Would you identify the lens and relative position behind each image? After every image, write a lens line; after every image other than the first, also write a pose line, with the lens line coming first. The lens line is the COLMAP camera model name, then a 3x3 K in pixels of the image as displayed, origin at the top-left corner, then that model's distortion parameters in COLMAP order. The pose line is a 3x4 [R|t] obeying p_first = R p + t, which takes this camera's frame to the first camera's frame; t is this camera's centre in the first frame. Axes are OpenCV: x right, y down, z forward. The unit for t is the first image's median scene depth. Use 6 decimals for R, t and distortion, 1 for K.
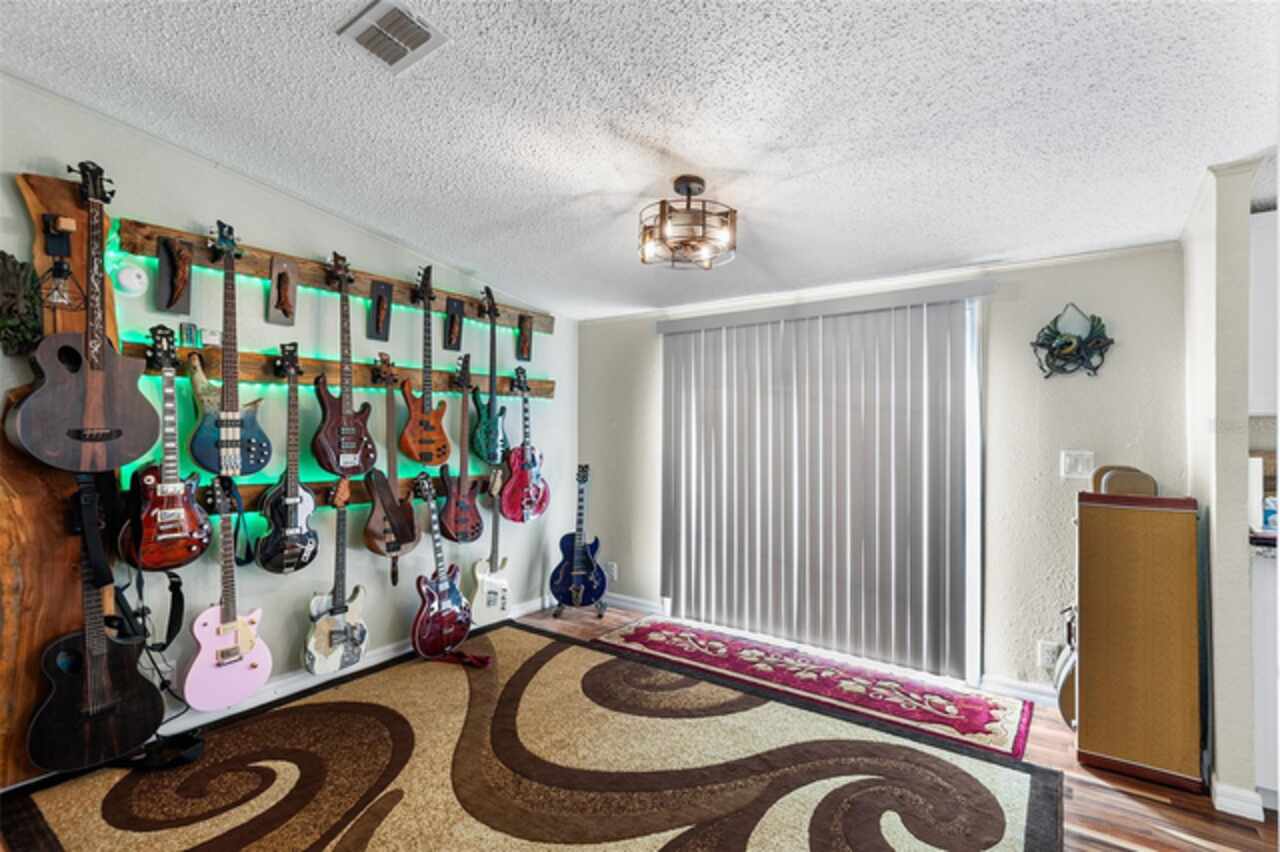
lens RADIAL K [[586.9, 0, 648.8], [0, 586.9, 426.6], [0, 0, 1]] dist [0.027793, -0.018915]
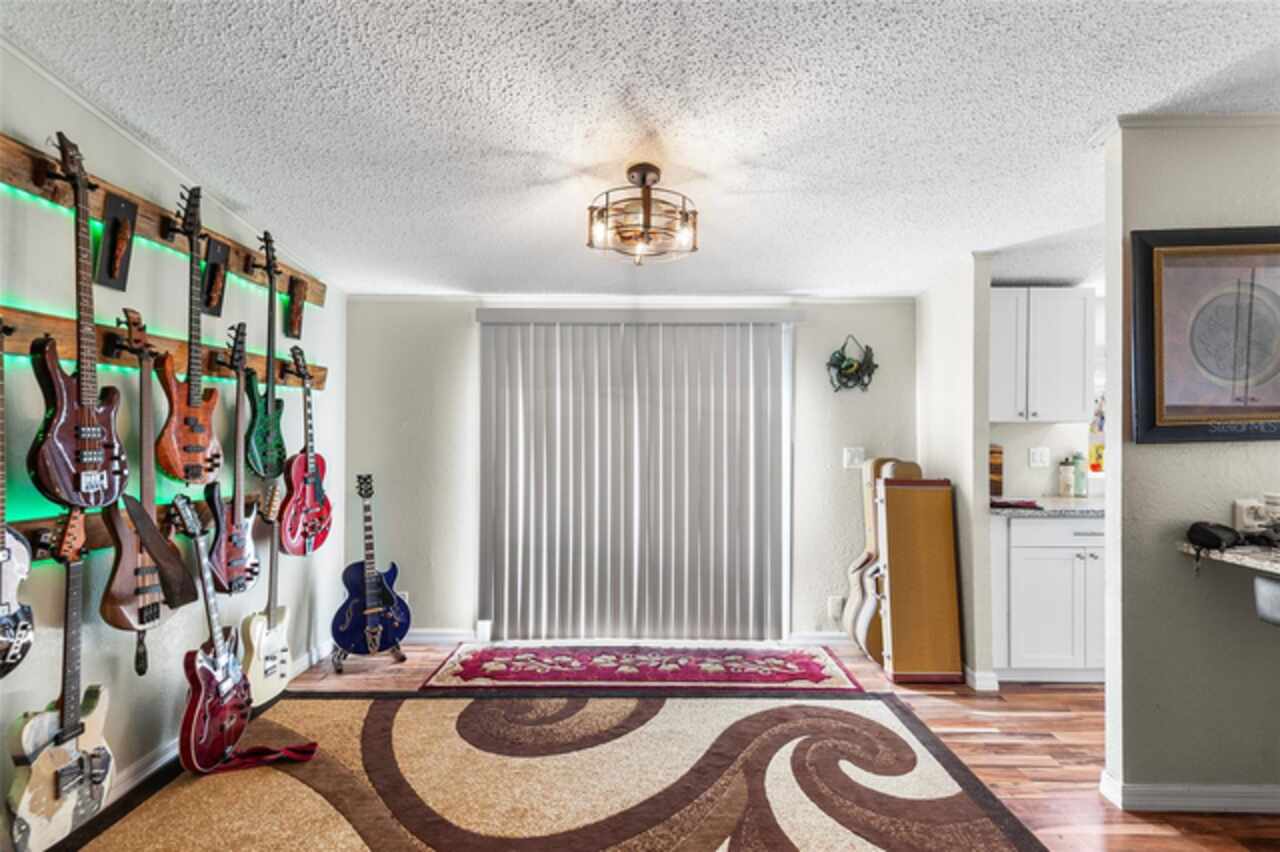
lens RADIAL K [[586.9, 0, 640.5], [0, 586.9, 426.0], [0, 0, 1]] dist [0.027793, -0.018915]
pose [[0.821110, 0.006200, 0.570736, -0.365928], [-0.003150, 0.999975, -0.006332, 0.002197], [-0.570761, 0.003402, 0.821109, 0.171013]]
